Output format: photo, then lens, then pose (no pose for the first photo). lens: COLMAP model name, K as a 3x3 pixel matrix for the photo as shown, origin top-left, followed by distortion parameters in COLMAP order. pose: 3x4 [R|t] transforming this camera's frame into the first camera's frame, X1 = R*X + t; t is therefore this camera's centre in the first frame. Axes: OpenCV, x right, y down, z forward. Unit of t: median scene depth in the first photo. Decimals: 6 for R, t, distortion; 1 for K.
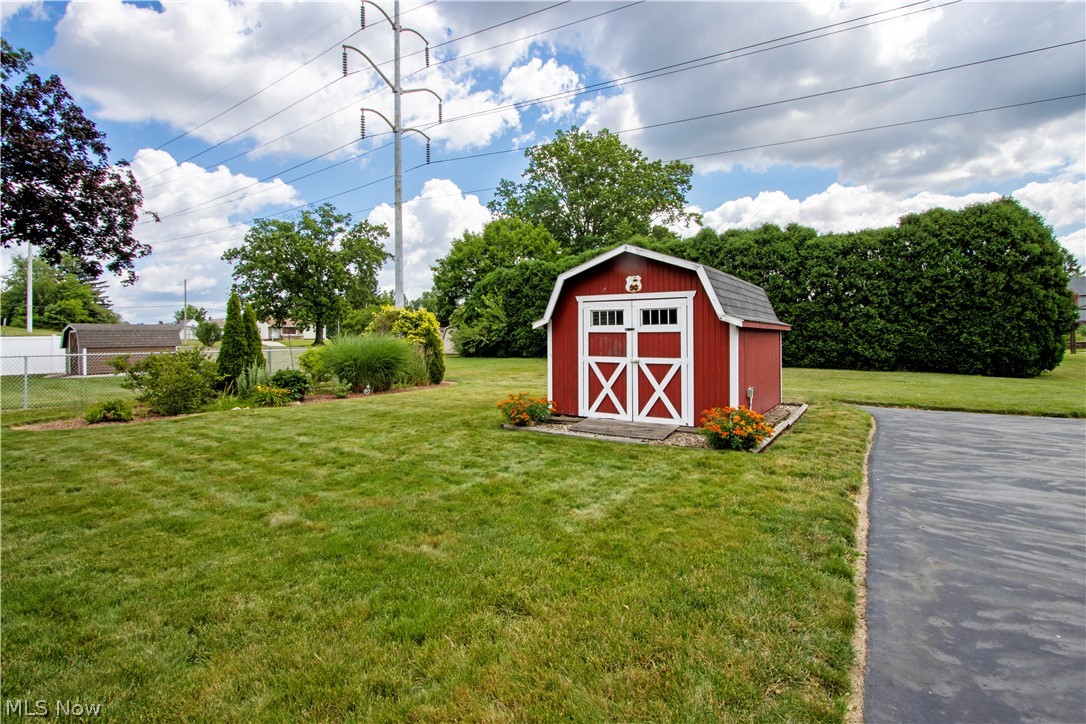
lens RADIAL K [[502.9, 0, 537.1], [0, 502.9, 354.5], [0, 0, 1]] dist [-0.001555, -0.008183]
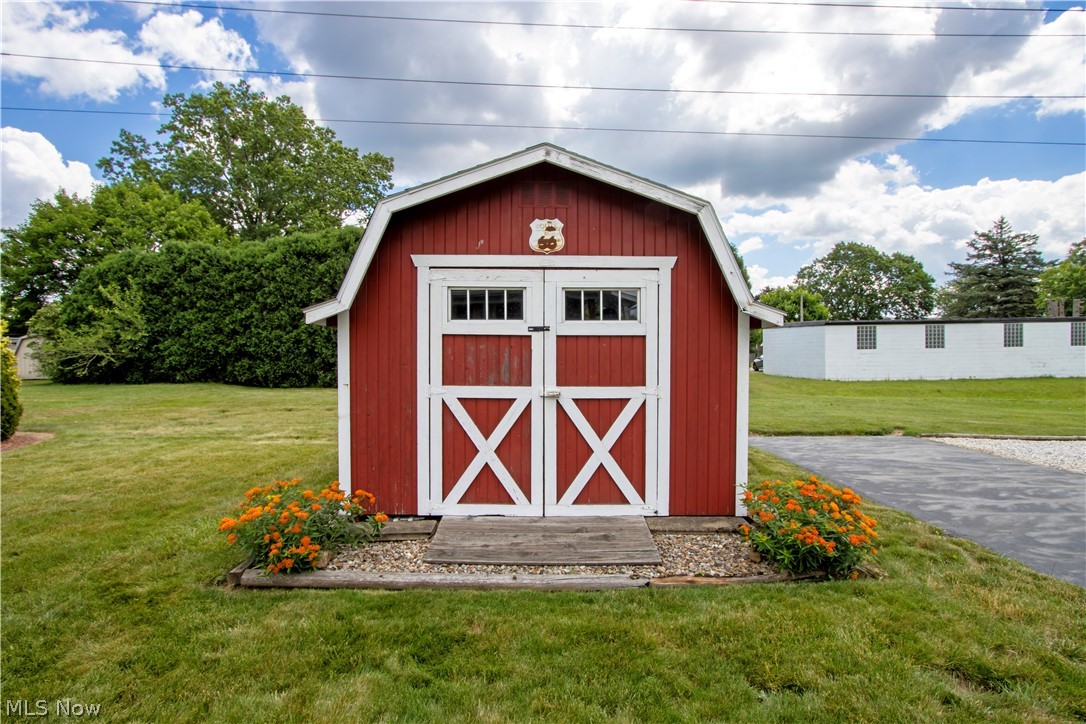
lens RADIAL K [[553.9, 0, 543.7], [0, 553.9, 377.8], [0, 0, 1]] dist [0.021307, -0.013280]
pose [[0.840933, -0.017550, 0.540855, -0.096184], [0.014222, 0.999845, 0.010332, -0.007890], [-0.540953, -0.000996, 0.841052, 0.514829]]
